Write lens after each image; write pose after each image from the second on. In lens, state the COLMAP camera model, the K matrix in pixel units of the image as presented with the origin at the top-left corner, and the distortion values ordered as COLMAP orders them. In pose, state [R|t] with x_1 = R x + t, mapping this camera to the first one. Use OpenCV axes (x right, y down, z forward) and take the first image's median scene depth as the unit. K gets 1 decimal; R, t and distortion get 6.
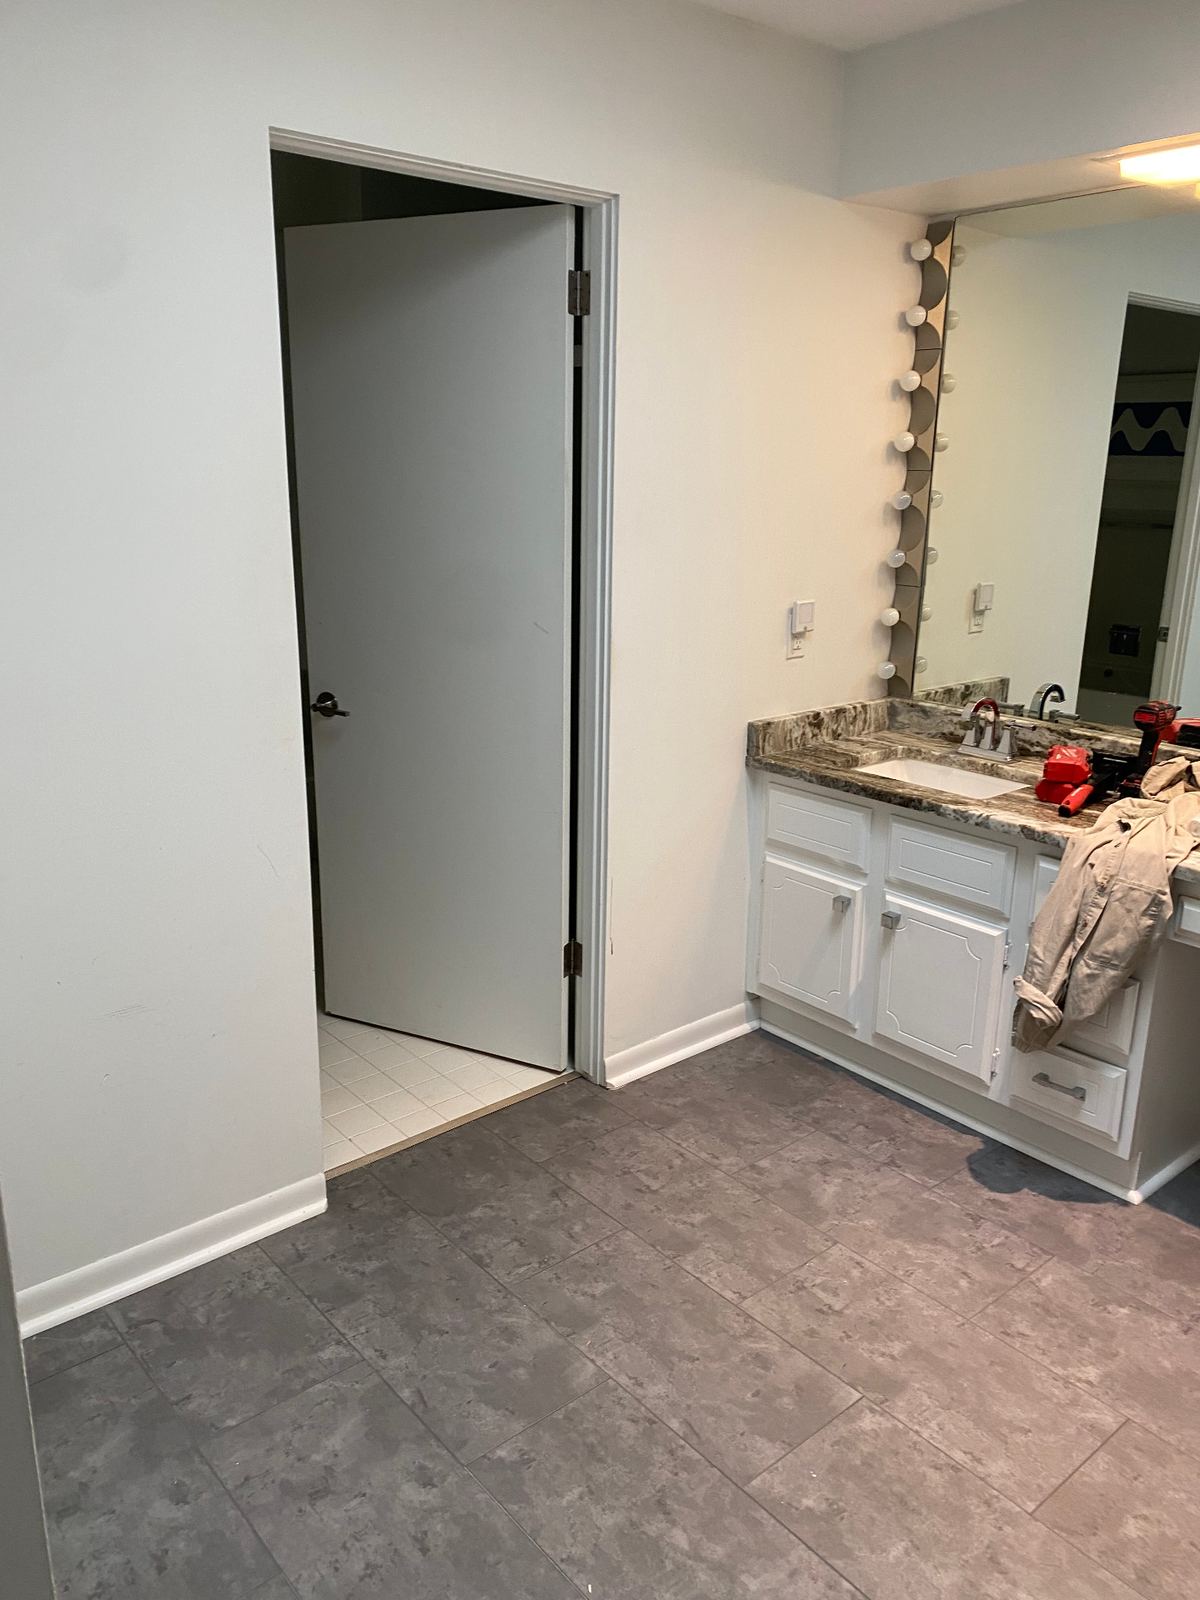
lens RADIAL K [[1203.3, 0, 604.7], [0, 1203.3, 804.8], [0, 0, 1]] dist [0.043147, -0.039211]
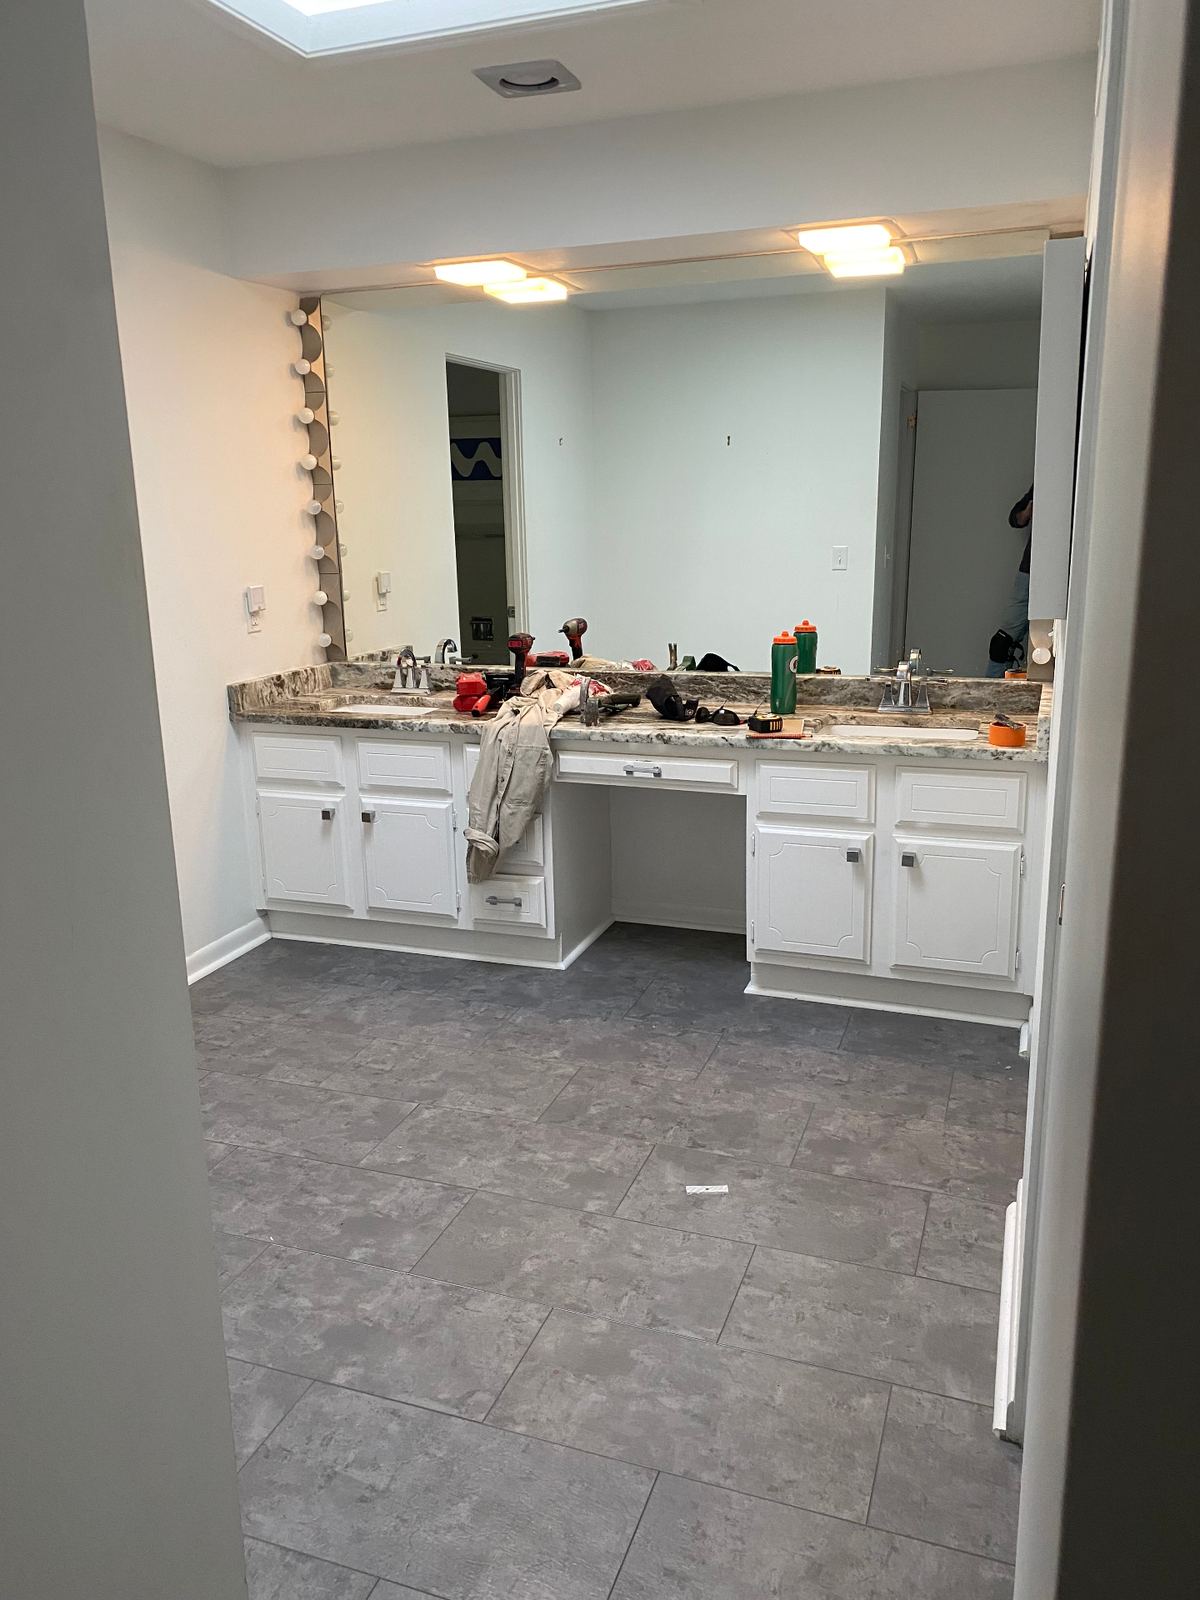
lens RADIAL K [[1203.3, 0, 611.6], [0, 1203.3, 791.0], [0, 0, 1]] dist [0.043147, -0.039211]
pose [[0.864914, -0.146934, 0.479931, -0.162698], [0.167121, 0.985936, 0.000672, 0.111735], [-0.473280, 0.079625, 0.877306, -0.290818]]
